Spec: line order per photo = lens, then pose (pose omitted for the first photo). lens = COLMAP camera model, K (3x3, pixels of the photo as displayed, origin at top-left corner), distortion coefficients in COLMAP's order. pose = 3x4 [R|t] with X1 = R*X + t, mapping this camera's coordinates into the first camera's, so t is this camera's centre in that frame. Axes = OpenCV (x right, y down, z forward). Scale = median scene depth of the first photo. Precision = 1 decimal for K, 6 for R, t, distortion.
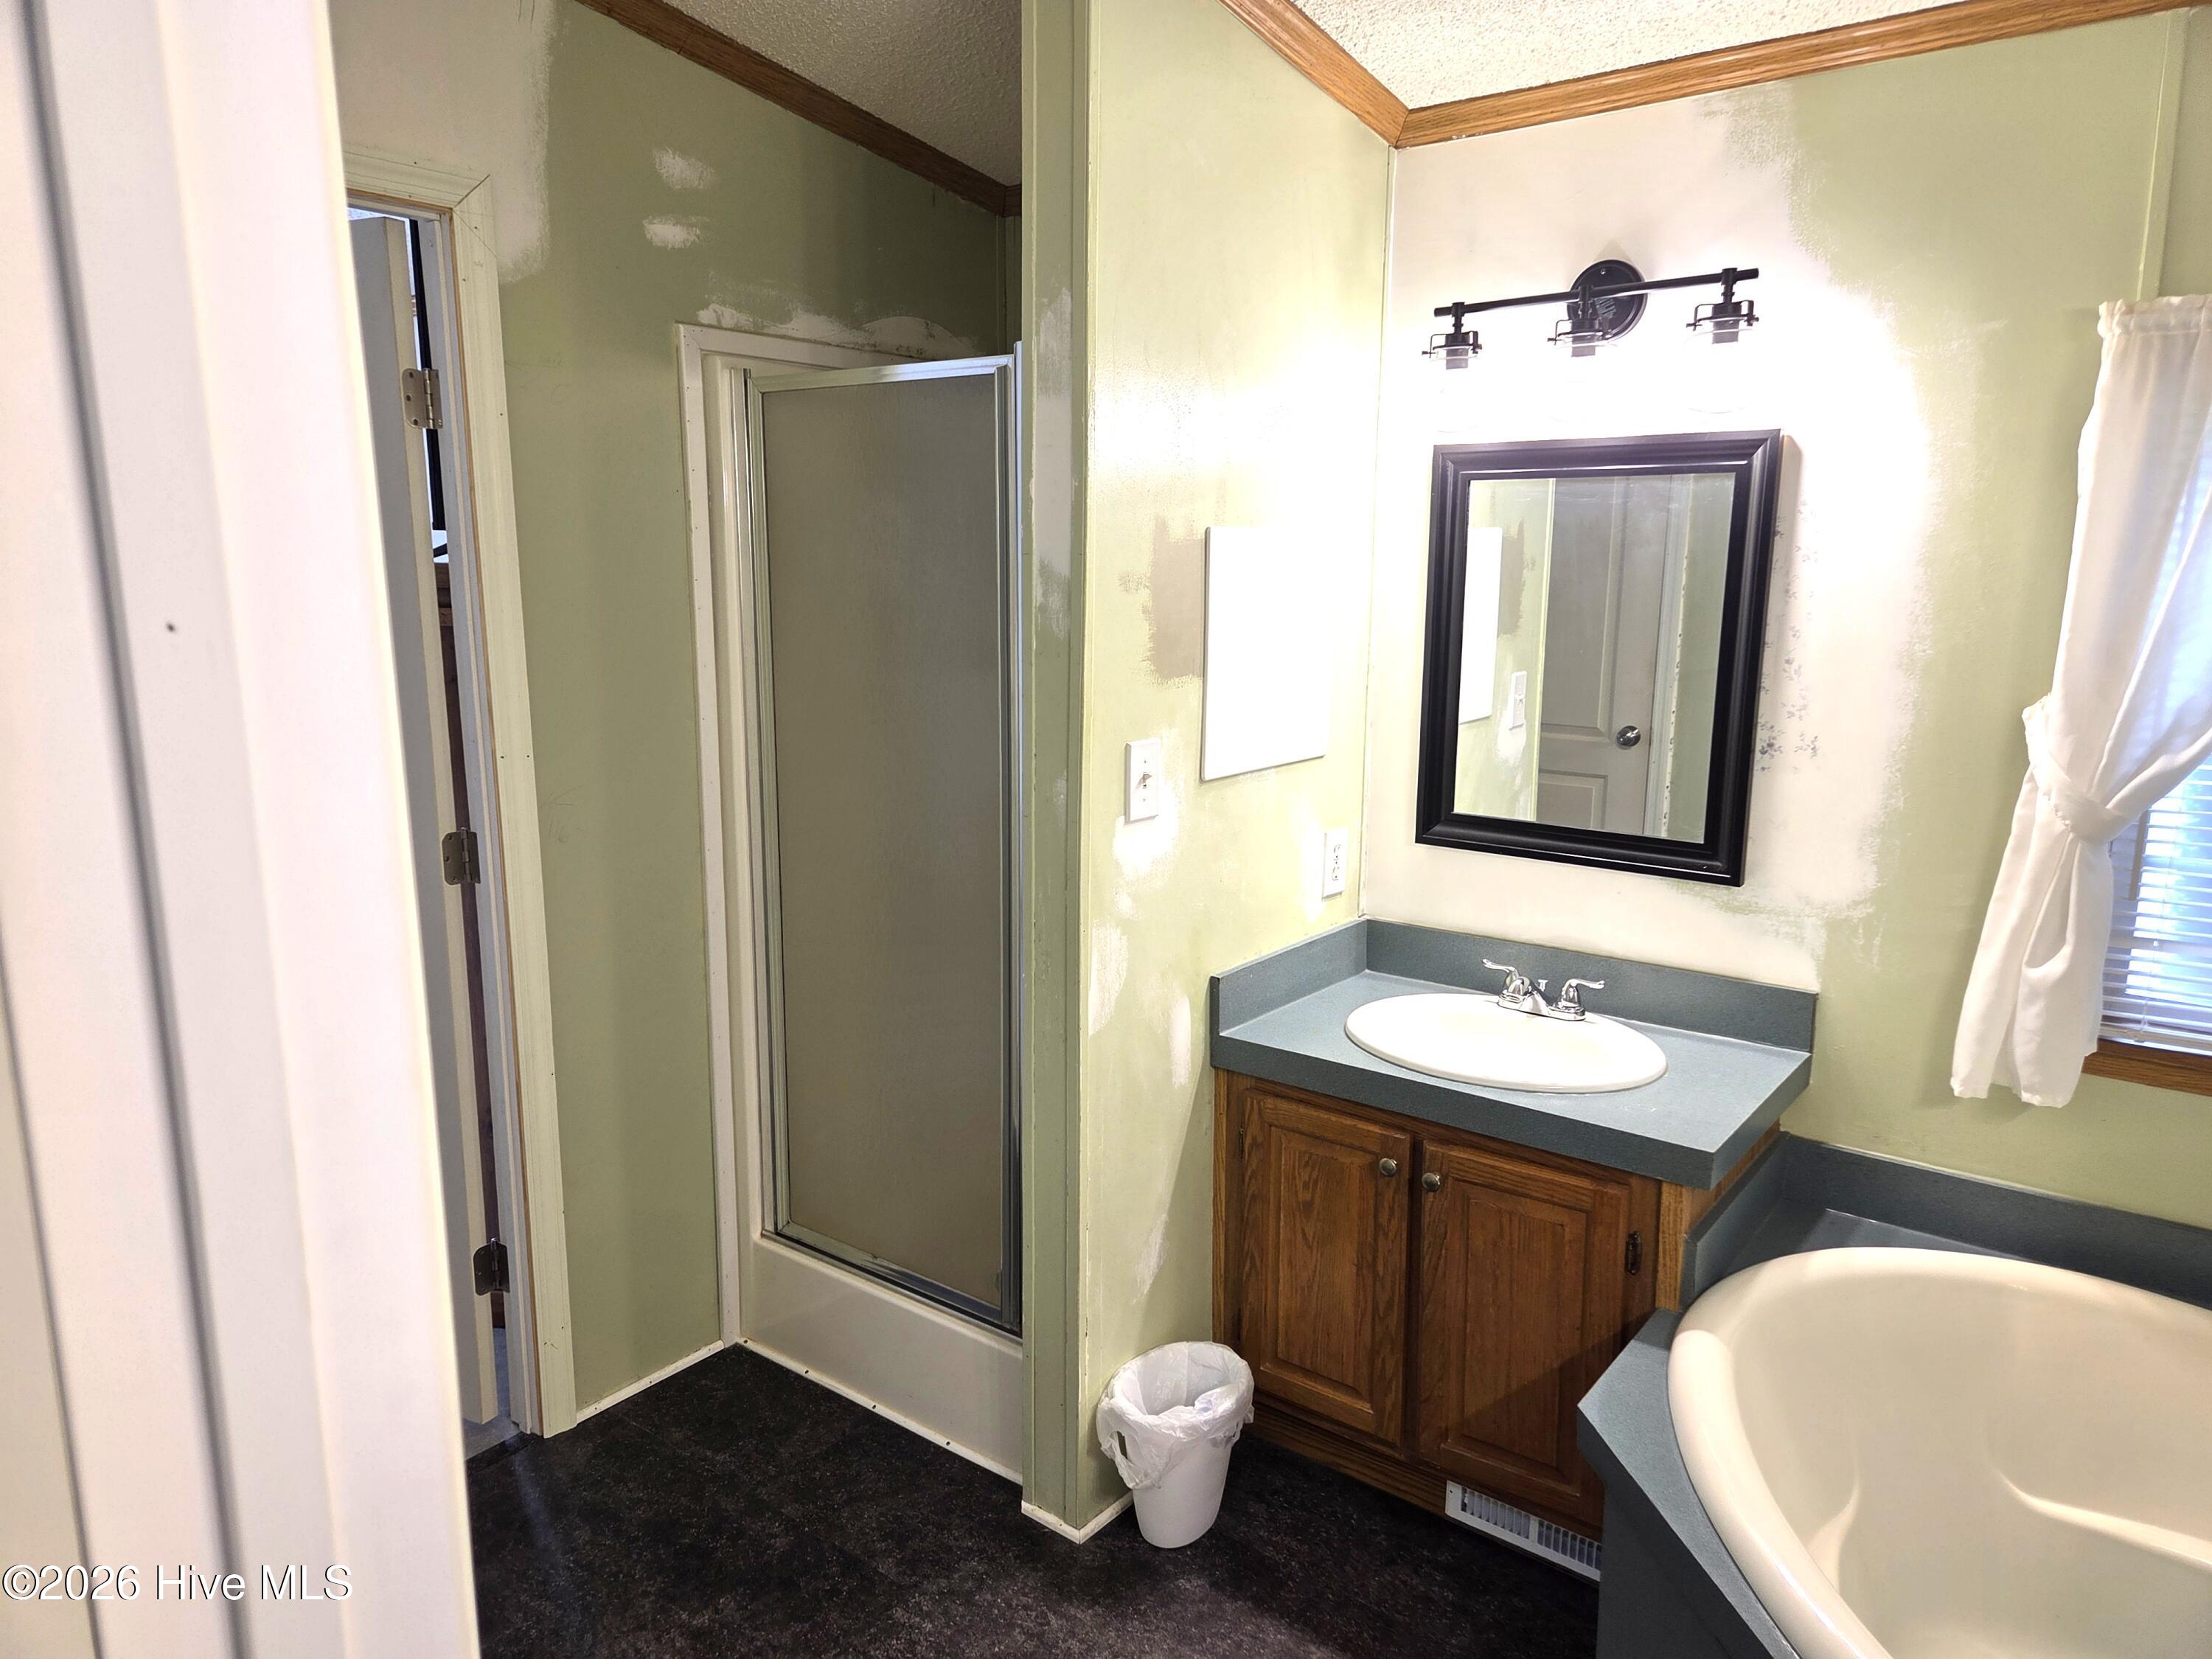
lens RADIAL K [[1478.3, 0, 1112.7], [0, 1478.3, 843.6], [0, 0, 1]] dist [0.067423, -0.051412]
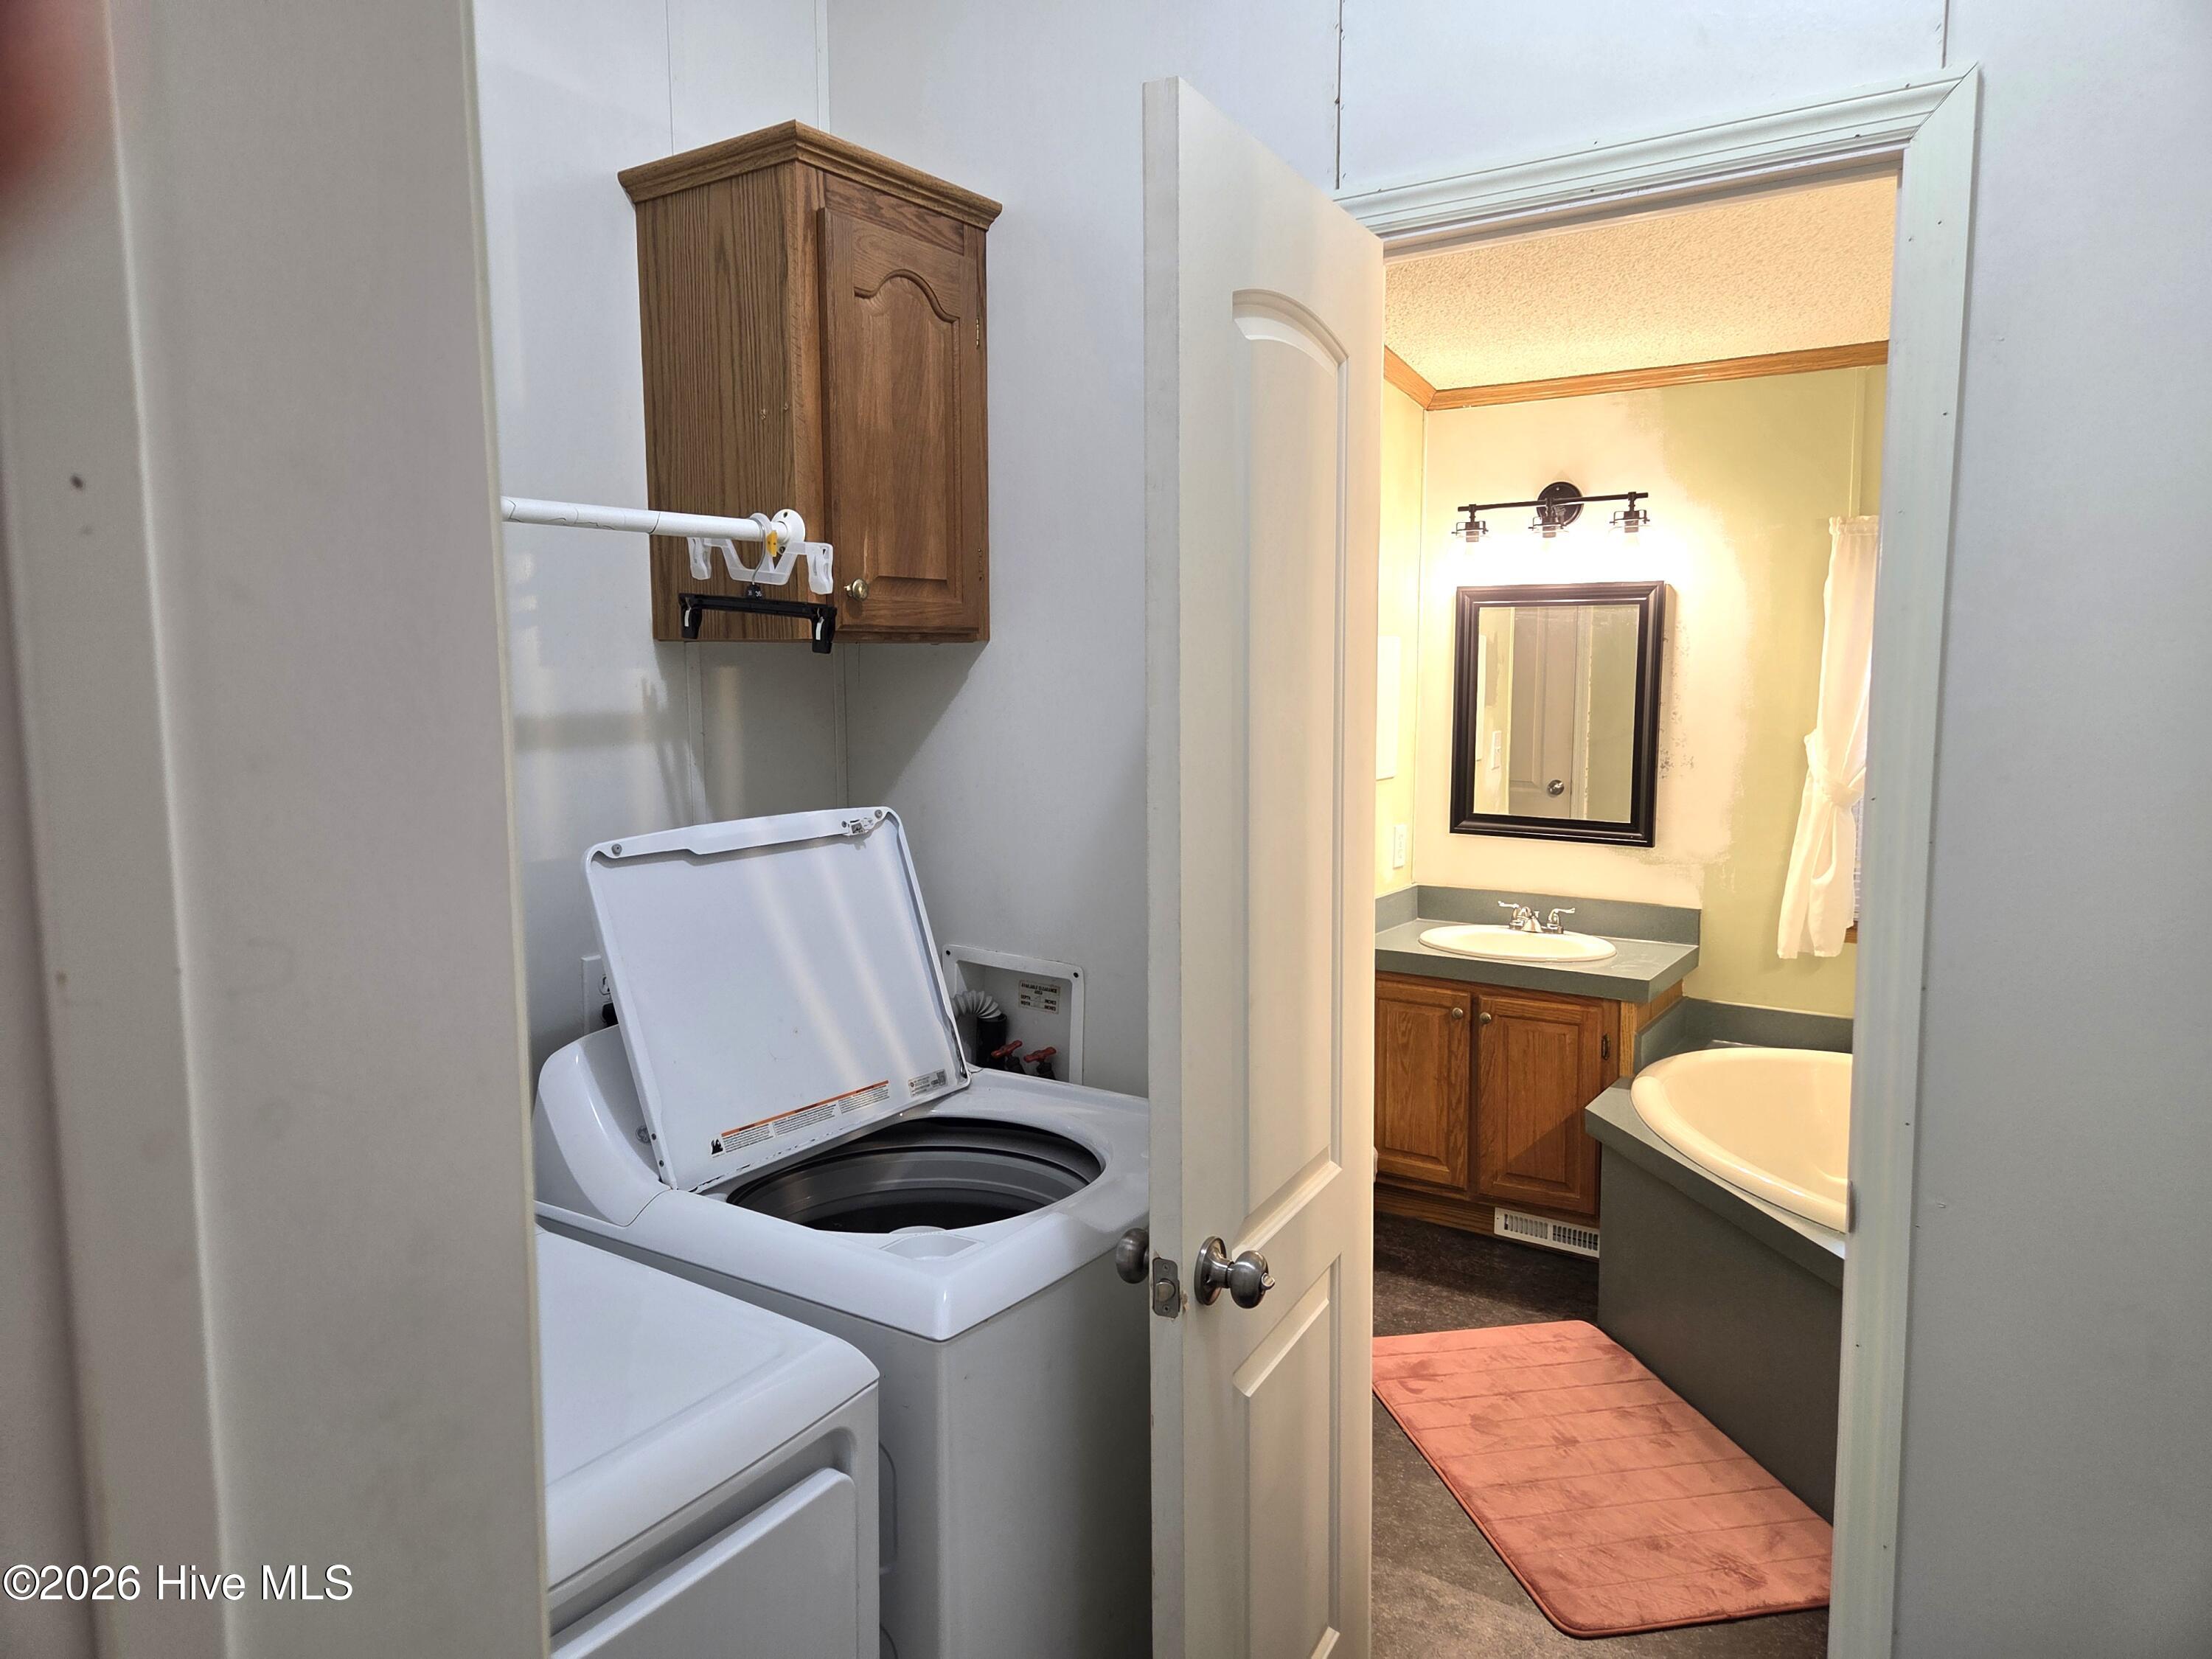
lens RADIAL K [[1478.3, 0, 1116.0], [0, 1478.3, 831.3], [0, 0, 1]] dist [0.067423, -0.051412]
pose [[0.997078, -0.011818, 0.075466, -0.315847], [0.017715, 0.996799, -0.077966, 0.134478], [-0.074303, 0.079075, 0.994096, -0.637314]]
